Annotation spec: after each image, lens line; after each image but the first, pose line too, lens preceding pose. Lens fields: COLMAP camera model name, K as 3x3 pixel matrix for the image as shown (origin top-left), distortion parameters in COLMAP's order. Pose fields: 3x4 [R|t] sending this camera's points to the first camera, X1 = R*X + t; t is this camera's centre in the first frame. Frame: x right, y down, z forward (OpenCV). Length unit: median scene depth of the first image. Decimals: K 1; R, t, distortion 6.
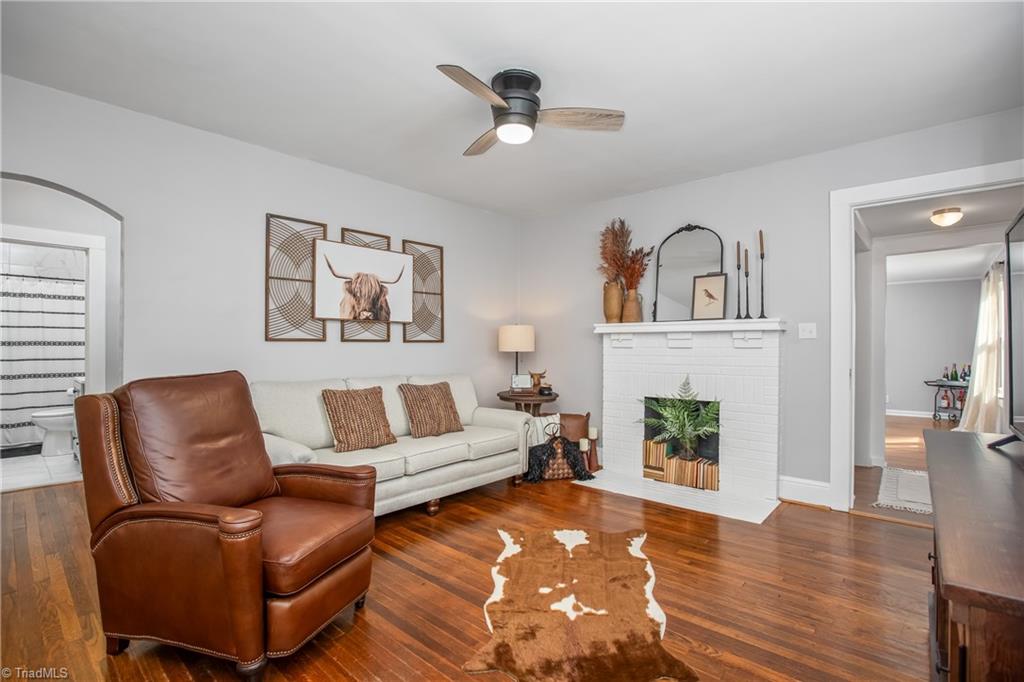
lens RADIAL K [[472.0, 0, 512.0], [0, 472.0, 341.0], [0, 0, 1]] dist [-0.047482, 0.000306]
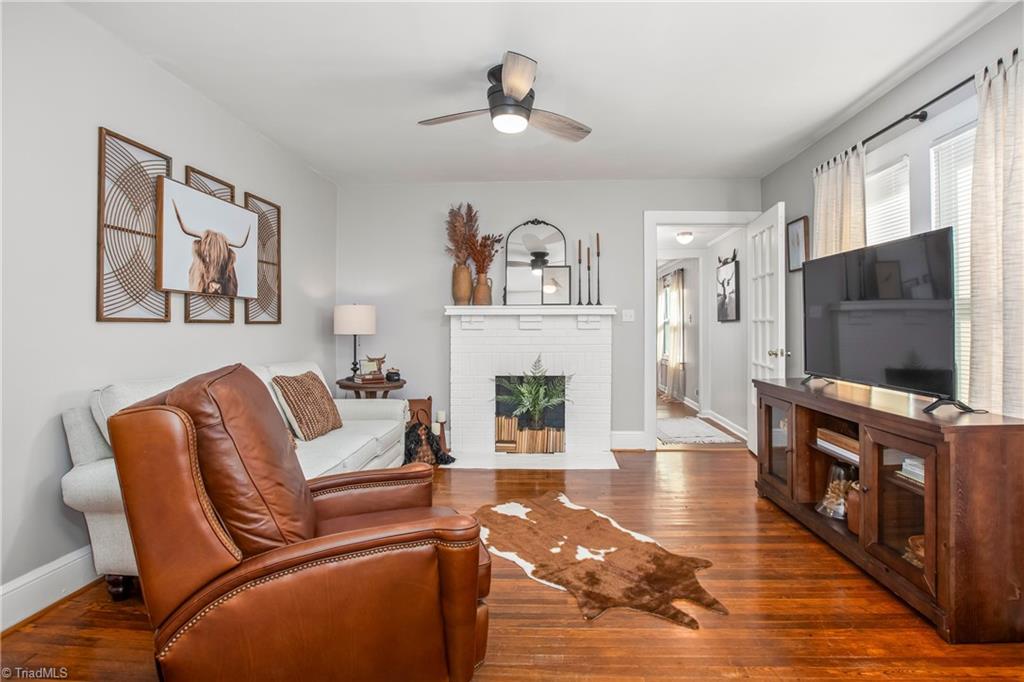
lens RADIAL K [[522.3, 0, 514.6], [0, 522.3, 320.6], [0, 0, 1]] dist [-0.049240, 0.000789]
pose [[0.773993, 0.006004, 0.633165, -0.460982], [-0.003246, 0.999980, -0.005515, 0.000318], [-0.633185, 0.002214, 0.773997, 0.067722]]
